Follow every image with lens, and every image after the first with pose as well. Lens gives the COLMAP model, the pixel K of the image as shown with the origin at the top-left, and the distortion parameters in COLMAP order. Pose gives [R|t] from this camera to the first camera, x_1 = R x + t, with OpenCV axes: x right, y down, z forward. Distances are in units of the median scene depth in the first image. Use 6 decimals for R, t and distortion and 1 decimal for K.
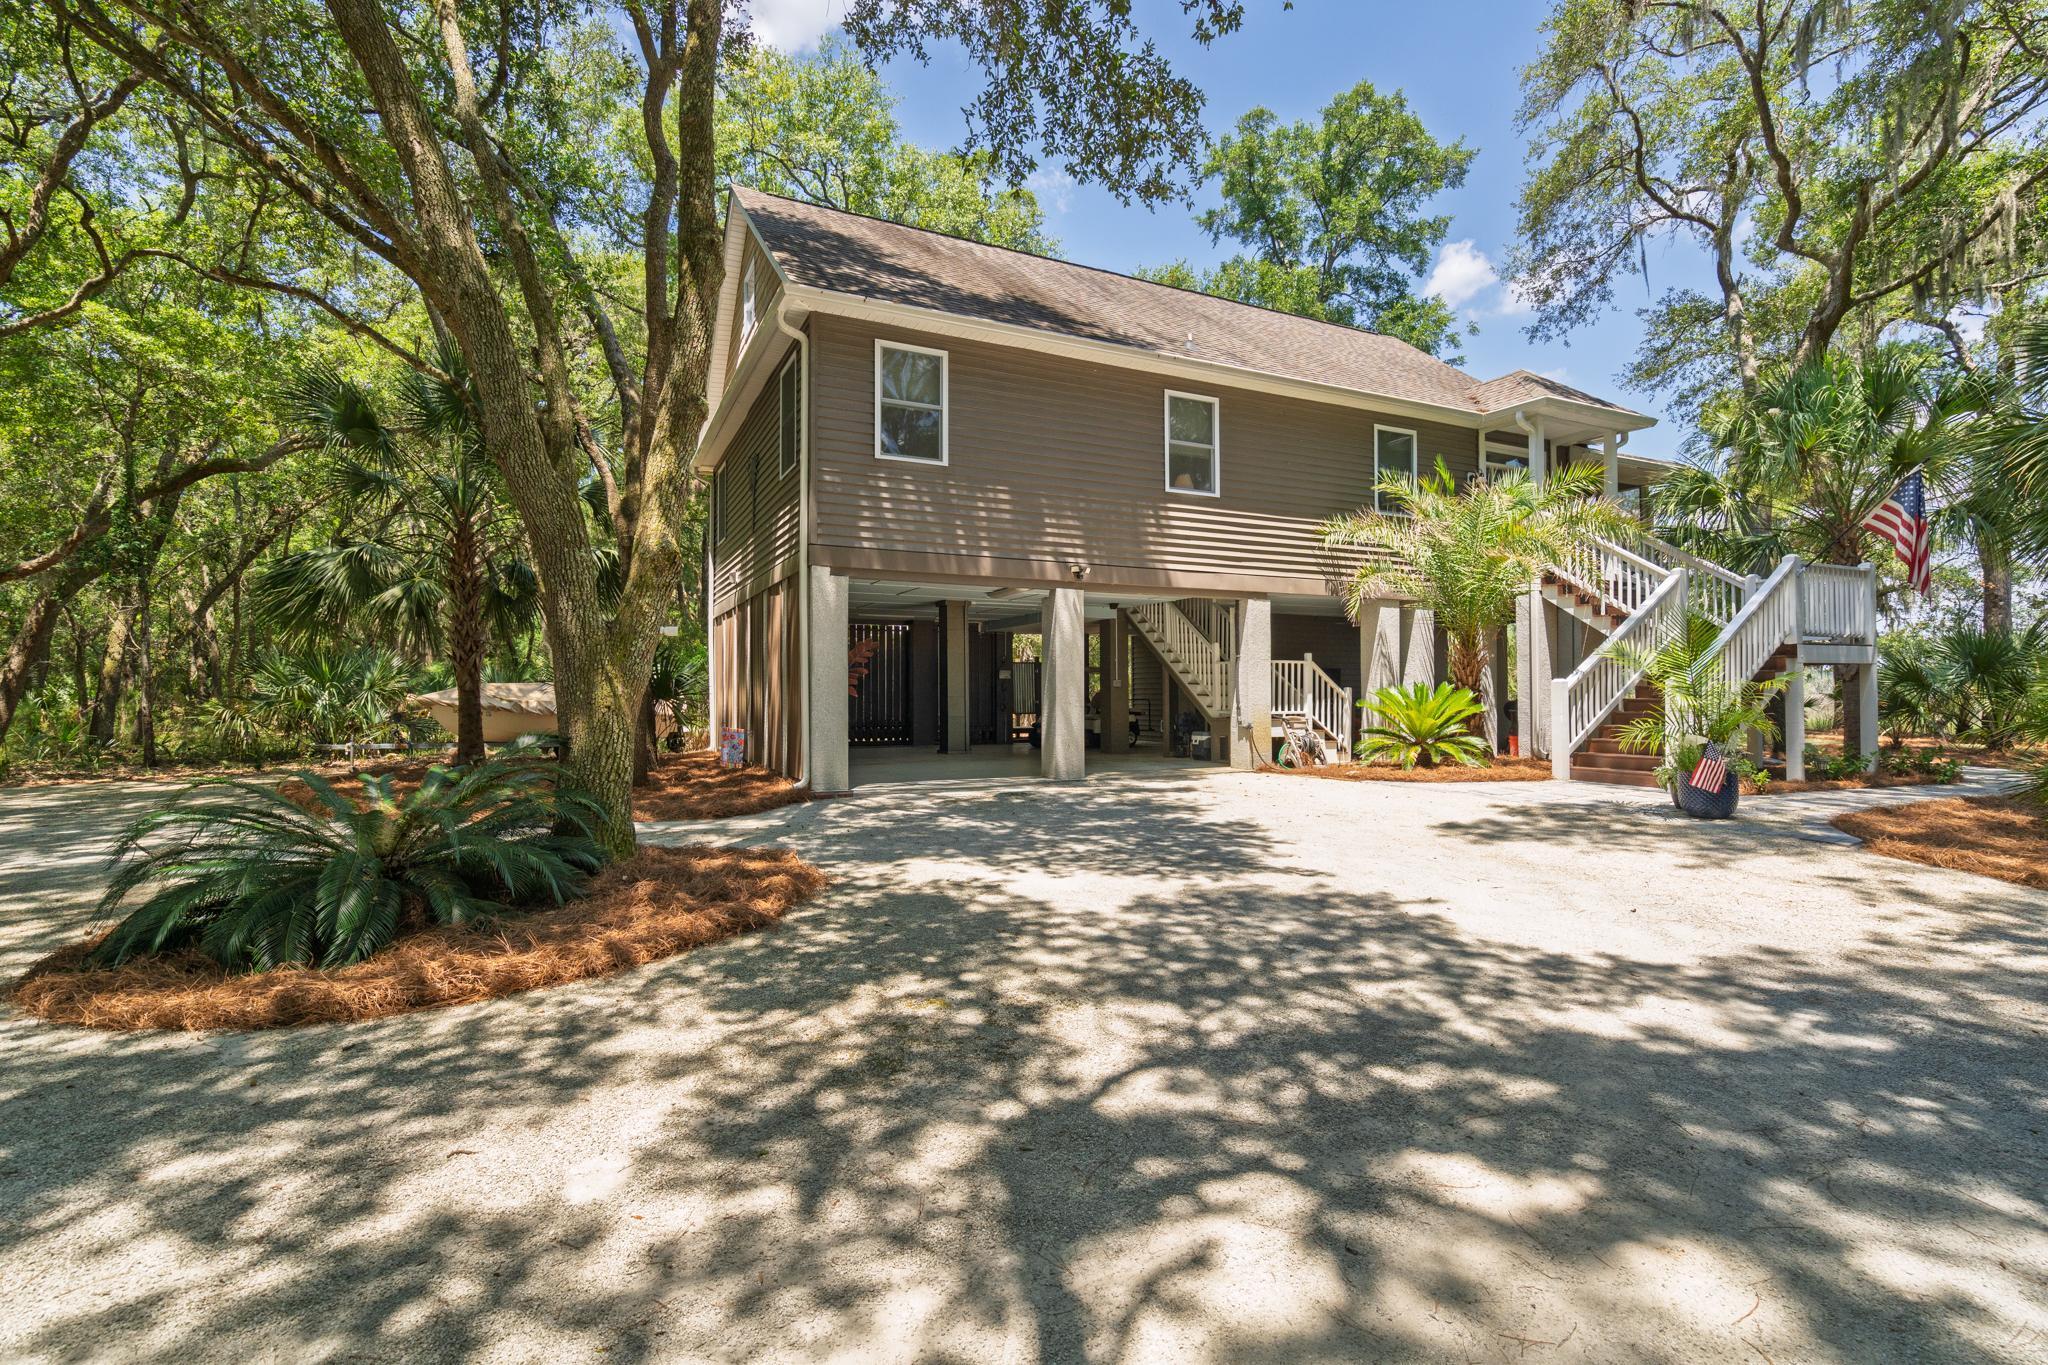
lens RADIAL K [[931.2, 0, 1024.9], [0, 931.2, 681.7], [0, 0, 1]] dist [0.004543, 0.000859]
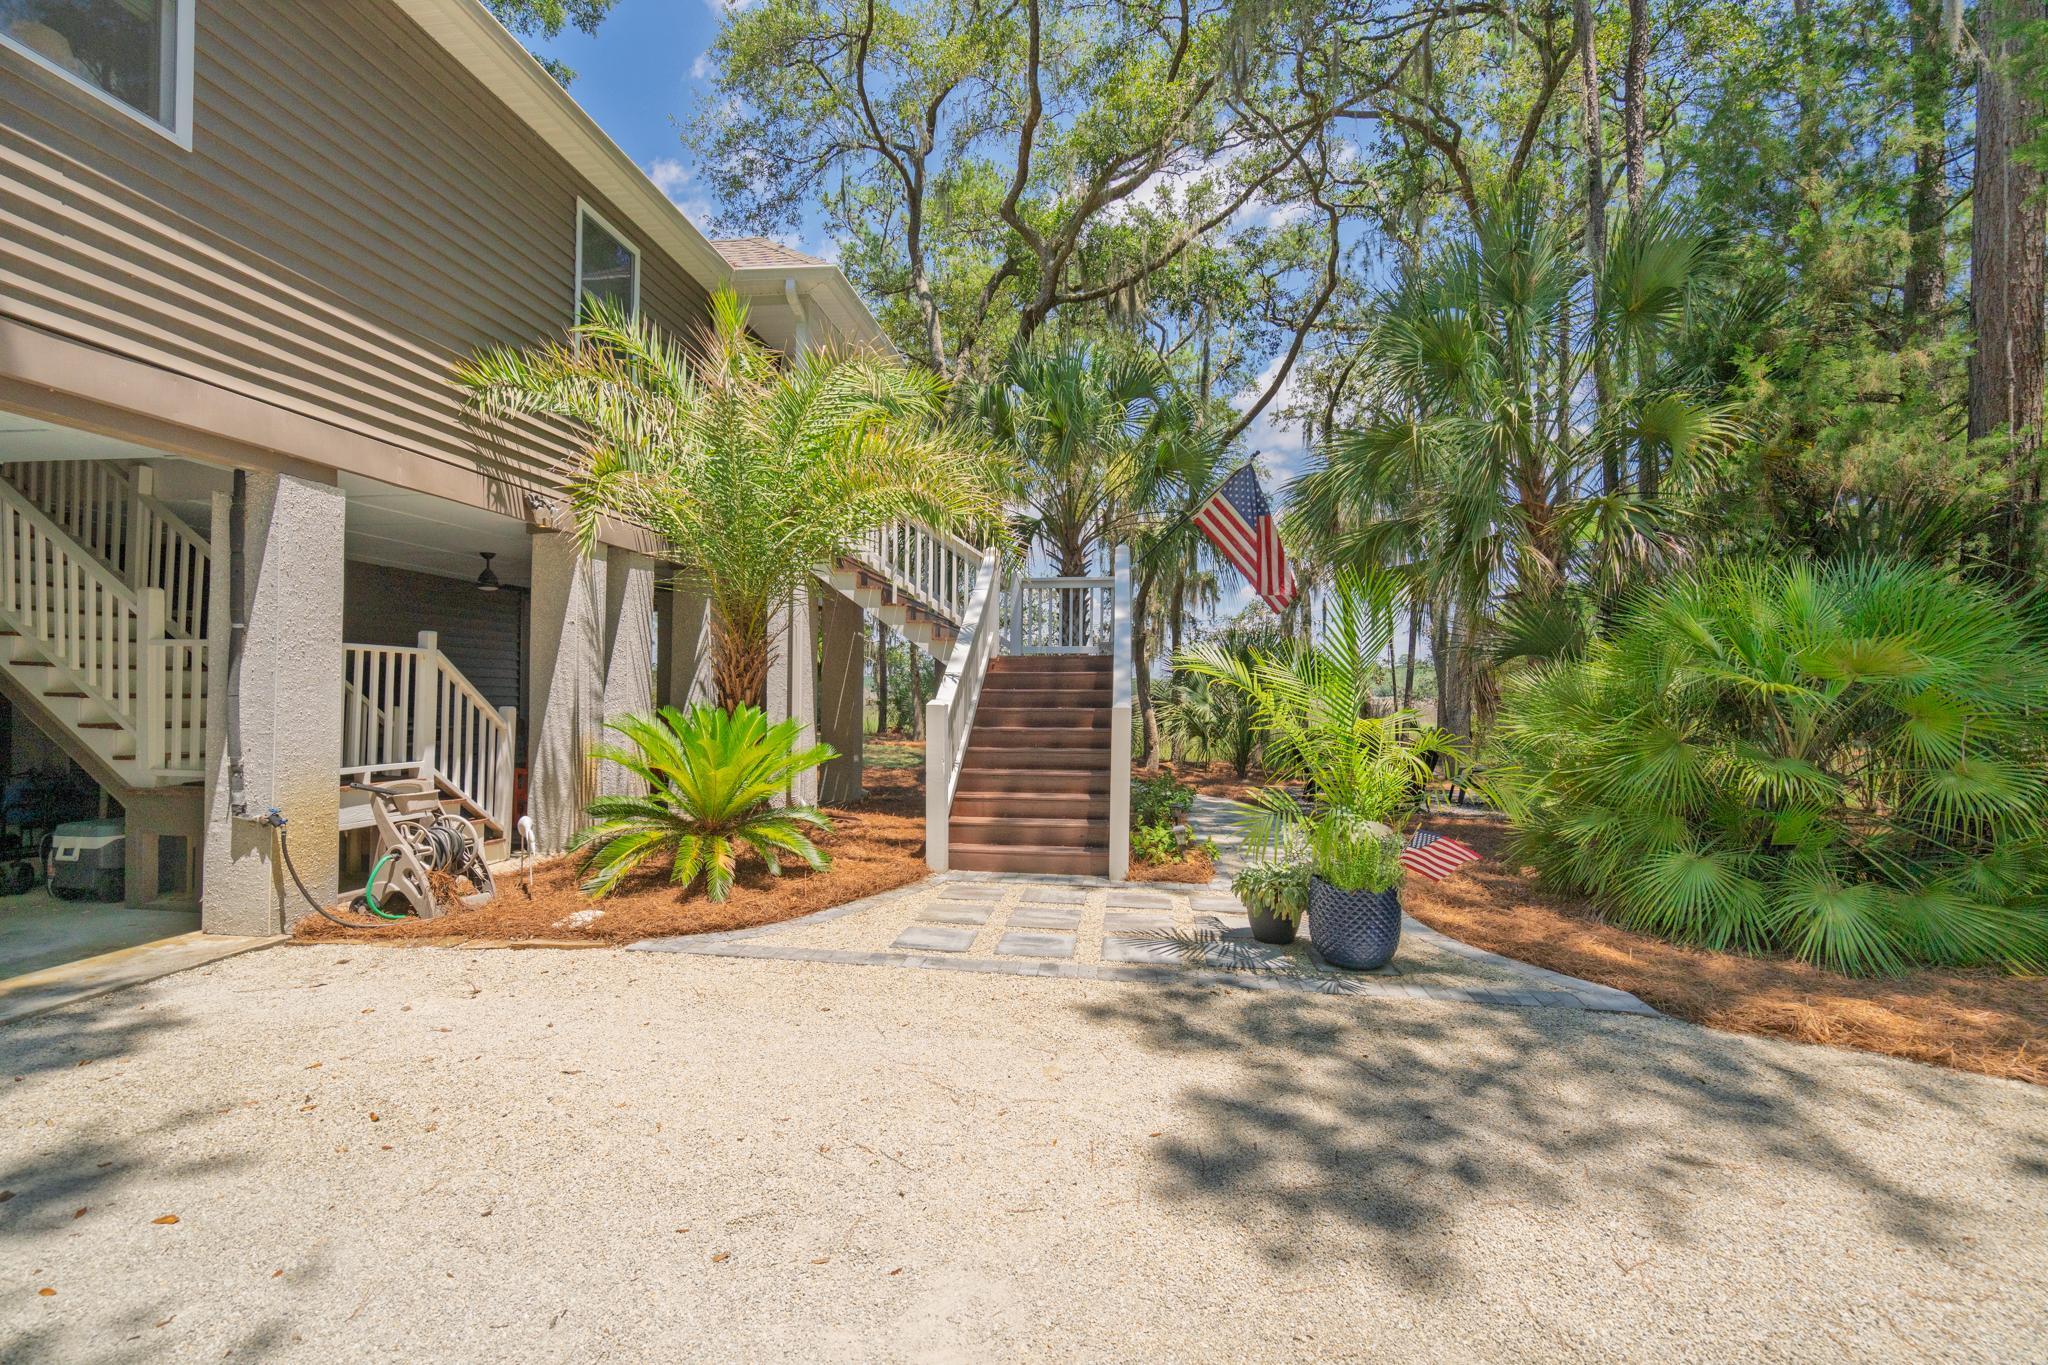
lens RADIAL K [[931.2, 0, 1031.7], [0, 931.2, 676.0], [0, 0, 1]] dist [0.004543, 0.000859]
pose [[0.555857, 0.021046, 0.831012, 0.091705], [-0.021324, 0.999711, -0.011055, -0.010714], [-0.831004, -0.011576, 0.556145, 0.510175]]
